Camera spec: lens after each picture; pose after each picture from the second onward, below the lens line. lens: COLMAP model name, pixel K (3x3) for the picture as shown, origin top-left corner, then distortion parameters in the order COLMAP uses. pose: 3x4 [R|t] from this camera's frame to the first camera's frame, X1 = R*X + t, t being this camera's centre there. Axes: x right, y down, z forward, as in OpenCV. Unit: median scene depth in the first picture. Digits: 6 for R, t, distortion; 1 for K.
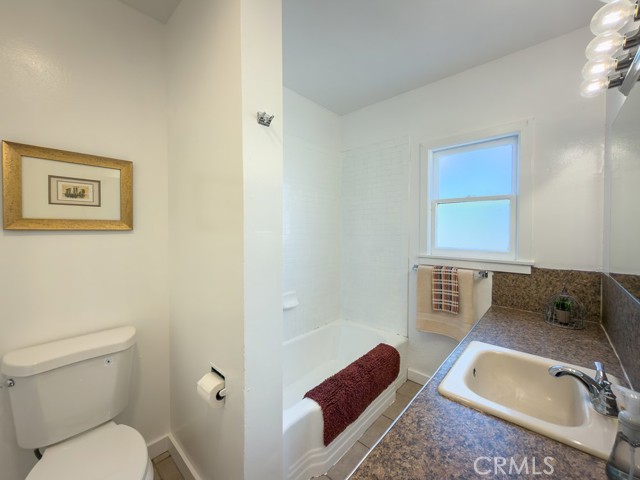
lens RADIAL K [[262.4, 0, 320.6], [0, 262.4, 235.6], [0, 0, 1]] dist [-0.001581, -0.000188]
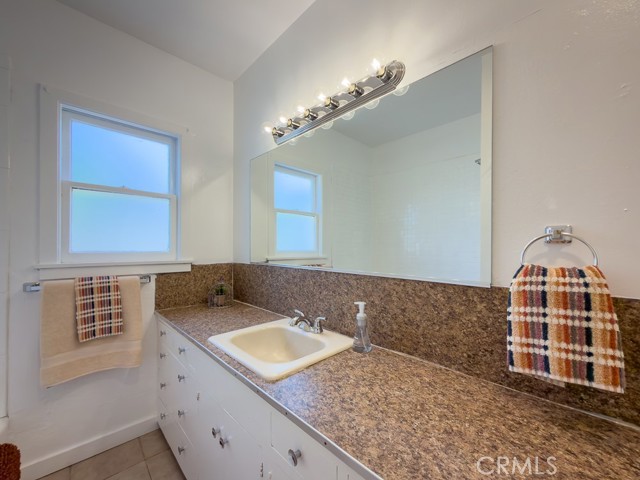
lens RADIAL K [[257.9, 0, 323.5], [0, 257.9, 246.1], [0, 0, 1]] dist [-0.001149, -0.000119]
pose [[0.049367, 0.005609, 0.998765, -0.225161], [0.026741, 0.999618, -0.006936, 0.060380], [-0.998423, 0.027051, 0.049198, 0.364179]]
